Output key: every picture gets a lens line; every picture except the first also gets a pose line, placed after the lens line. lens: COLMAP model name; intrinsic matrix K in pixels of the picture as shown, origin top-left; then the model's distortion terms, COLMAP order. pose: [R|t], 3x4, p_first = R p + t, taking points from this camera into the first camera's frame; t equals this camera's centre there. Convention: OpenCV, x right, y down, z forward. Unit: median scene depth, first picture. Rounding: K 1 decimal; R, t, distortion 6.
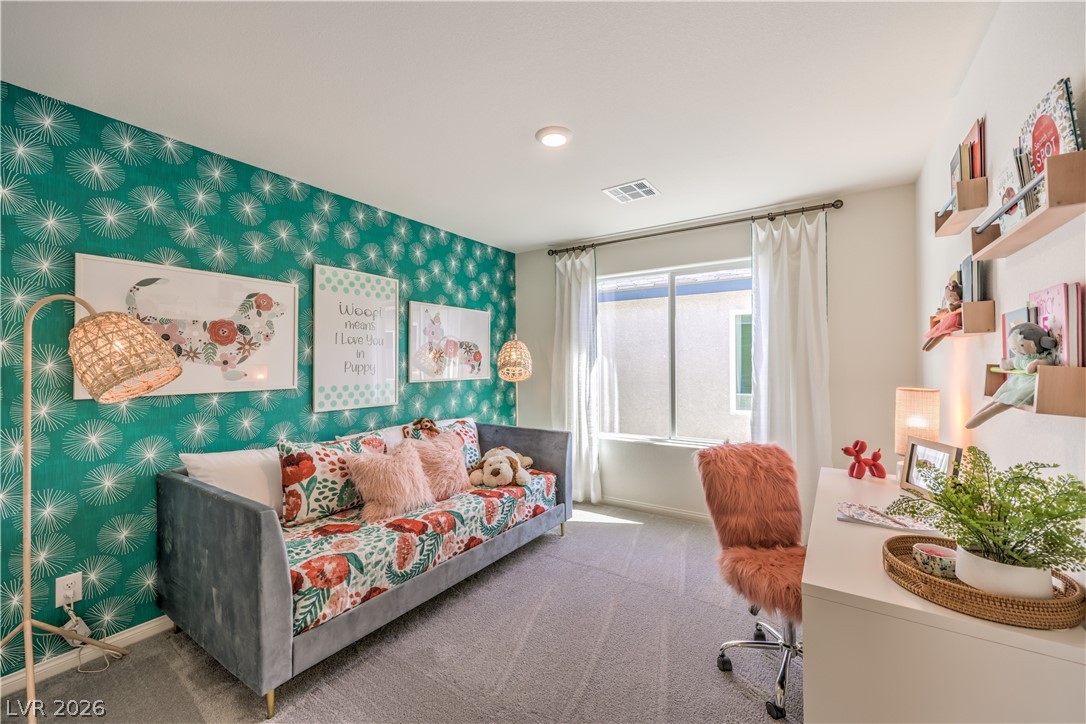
lens RADIAL K [[436.2, 0, 549.2], [0, 436.2, 358.9], [0, 0, 1]] dist [0.000623, -0.000138]
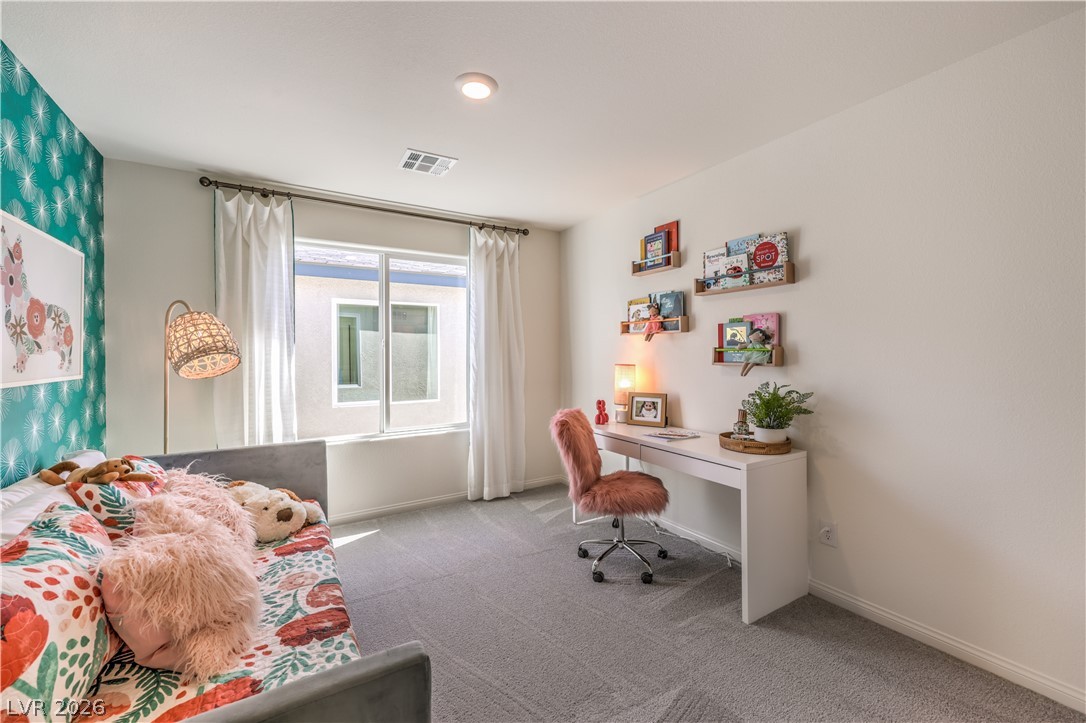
lens RADIAL K [[436.2, 0, 549.2], [0, 436.2, 358.4], [0, 0, 1]] dist [0.000623, -0.000138]
pose [[0.430540, -0.007929, 0.902537, -0.466200], [-0.002630, 0.999946, 0.010039, 0.017048], [-0.902568, -0.006696, 0.430496, 0.319129]]
